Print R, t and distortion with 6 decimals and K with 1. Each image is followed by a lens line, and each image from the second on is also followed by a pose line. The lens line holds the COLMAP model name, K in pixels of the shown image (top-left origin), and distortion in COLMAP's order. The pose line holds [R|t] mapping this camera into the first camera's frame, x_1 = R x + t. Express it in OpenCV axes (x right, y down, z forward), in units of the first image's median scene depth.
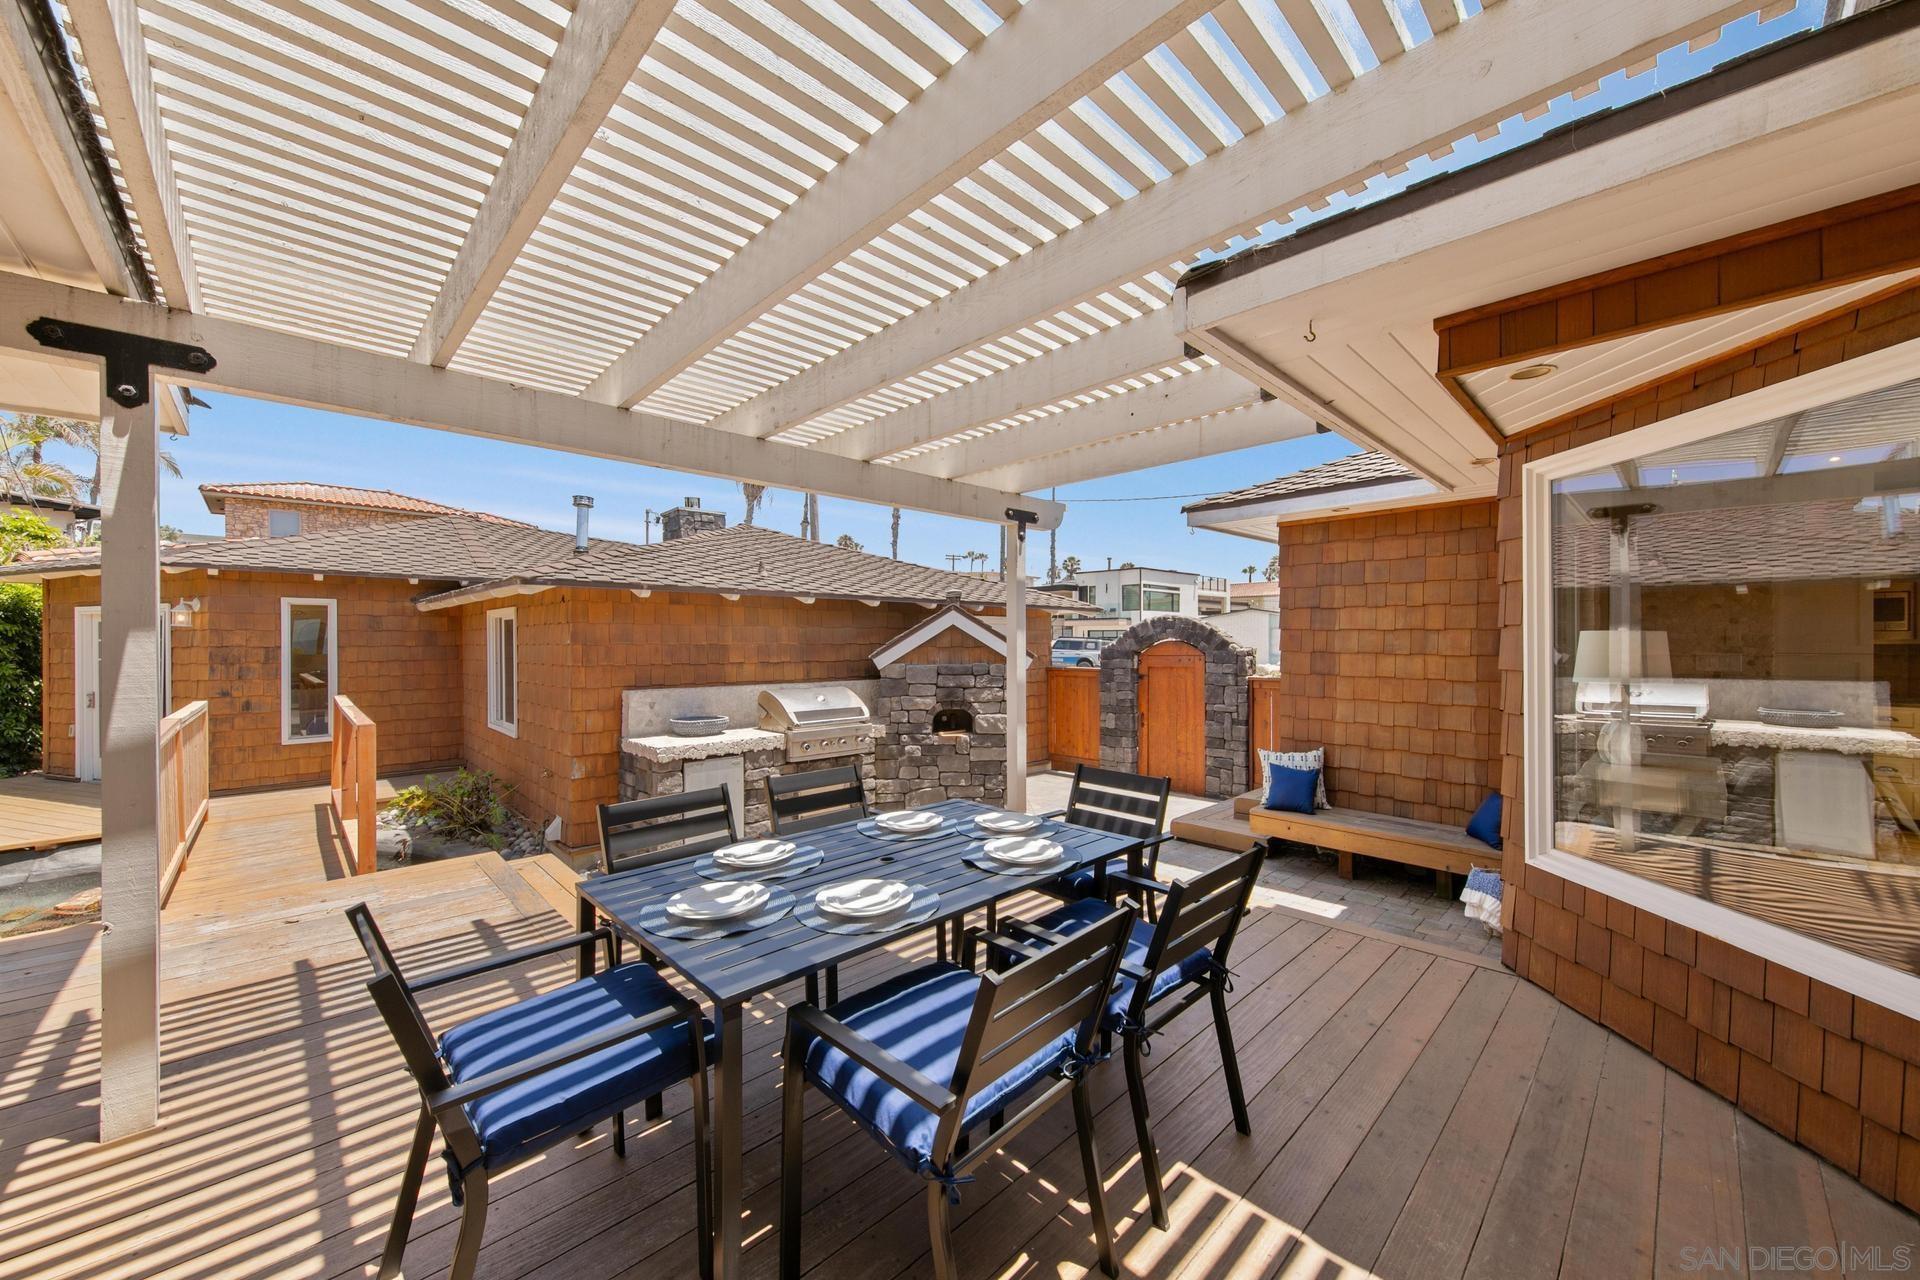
lens RADIAL K [[678.3, 0, 964.2], [0, 678.3, 630.7], [0, 0, 1]] dist [0.000685, 0.000084]
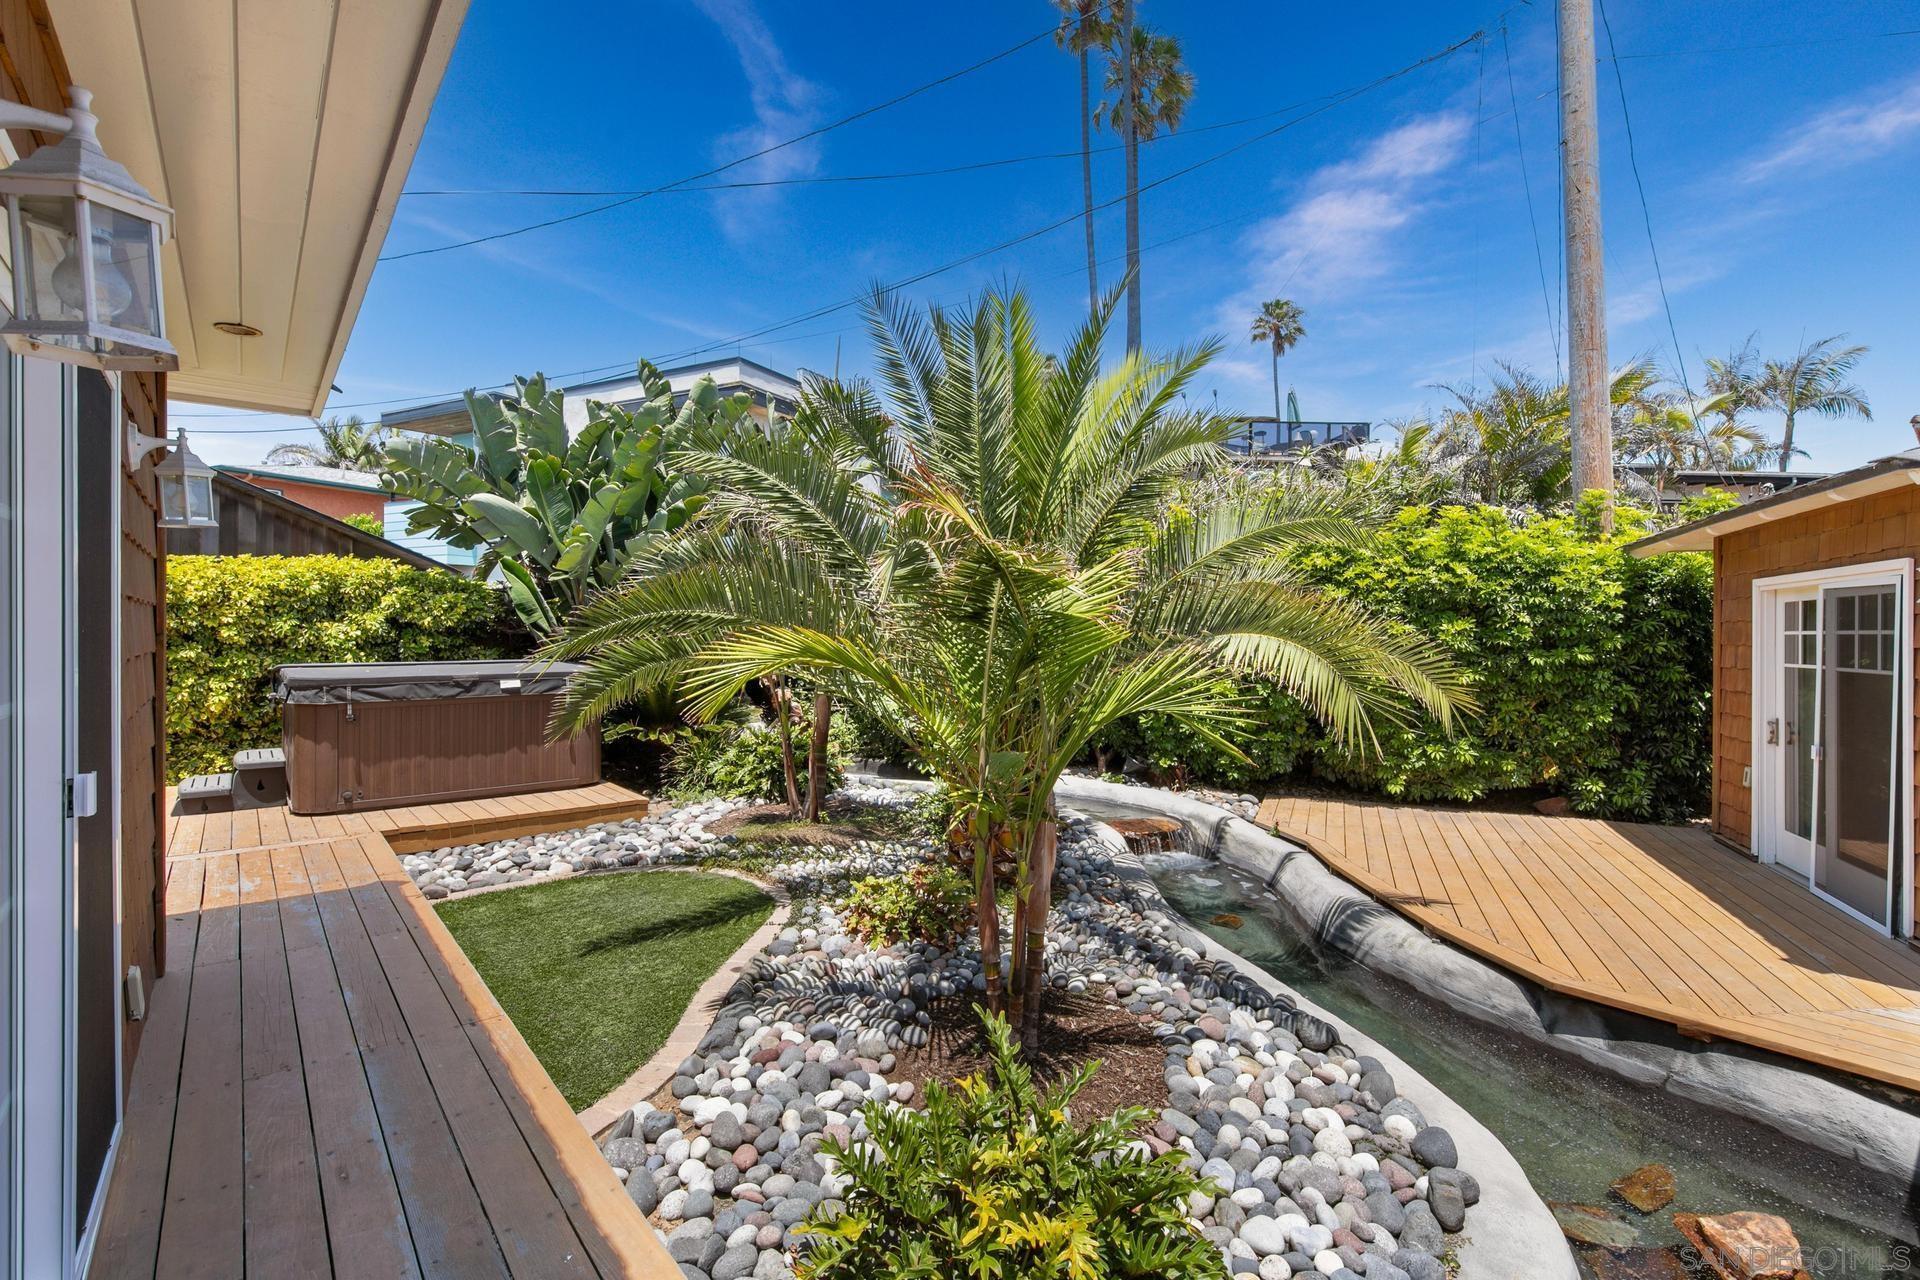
lens RADIAL K [[849.8, 0, 963.0], [0, 849.8, 634.9], [0, 0, 1]] dist [0.009486, -0.000282]
pose [[-0.099829, 0.008903, -0.994965, -0.431457], [-0.001754, 0.999957, 0.009123, 0.009664], [0.995003, 0.002656, -0.099809, 0.339202]]
